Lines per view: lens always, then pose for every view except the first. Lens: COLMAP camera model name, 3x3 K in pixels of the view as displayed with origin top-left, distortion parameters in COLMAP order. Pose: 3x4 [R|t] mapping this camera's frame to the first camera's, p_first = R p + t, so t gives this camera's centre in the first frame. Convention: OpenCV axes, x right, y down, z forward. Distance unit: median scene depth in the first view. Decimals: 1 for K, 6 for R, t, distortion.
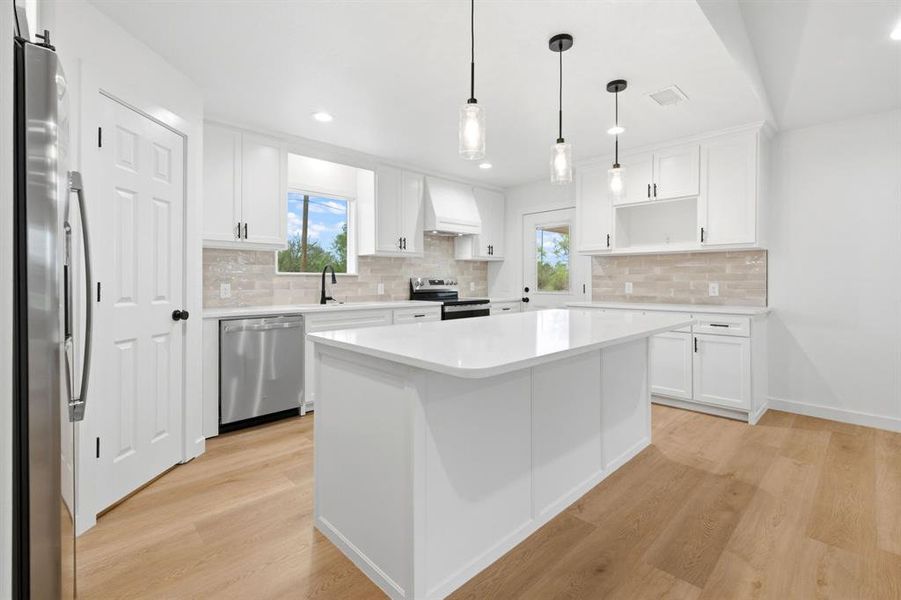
lens RADIAL K [[412.2, 0, 450.4], [0, 412.2, 282.2], [0, 0, 1]] dist [-0.001180, -0.000162]
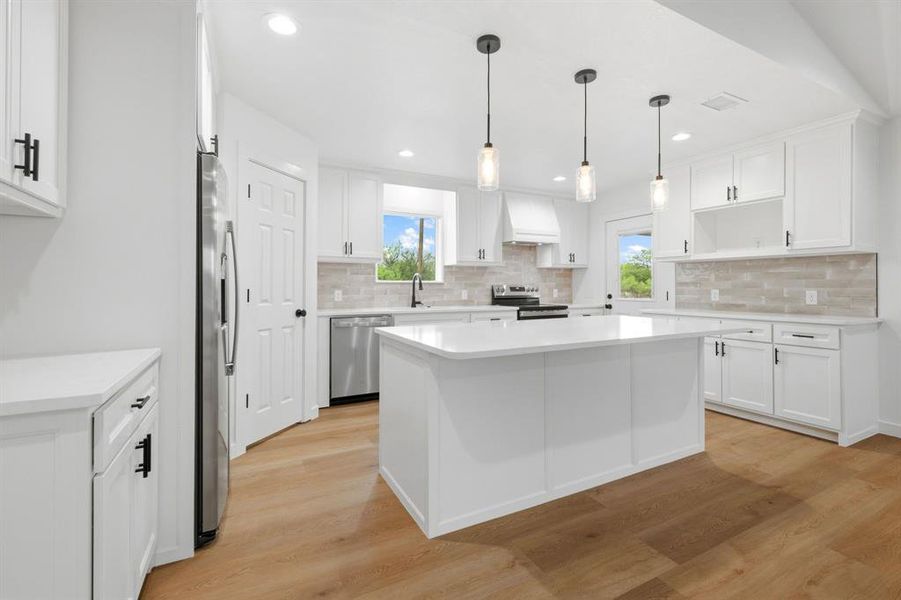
lens RADIAL K [[406.9, 0, 443.2], [0, 406.9, 285.9], [0, 0, 1]] dist [0.001273, -0.000754]
pose [[0.955056, -0.001047, -0.296422, 0.131646], [-0.000862, 0.999980, -0.006310, -0.001289], [0.296423, 0.006282, 0.955036, -0.100211]]
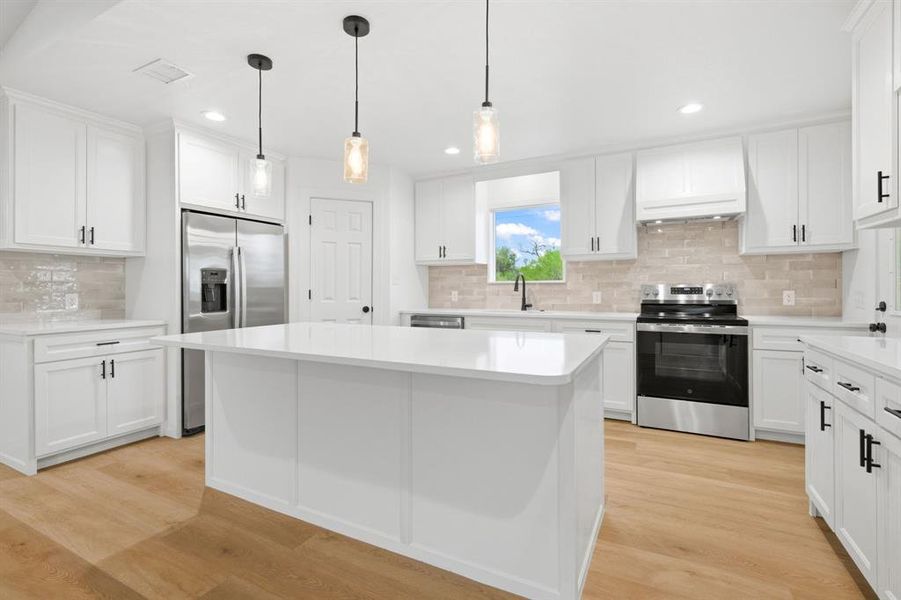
lens RADIAL K [[406.9, 0, 443.2], [0, 406.9, 285.9], [0, 0, 1]] dist [0.001273, -0.000754]
pose [[0.309369, -0.006611, -0.950919, 0.687531], [-0.001078, 0.999973, -0.007303, -0.002451], [0.950941, 0.003284, 0.309354, 0.525827]]
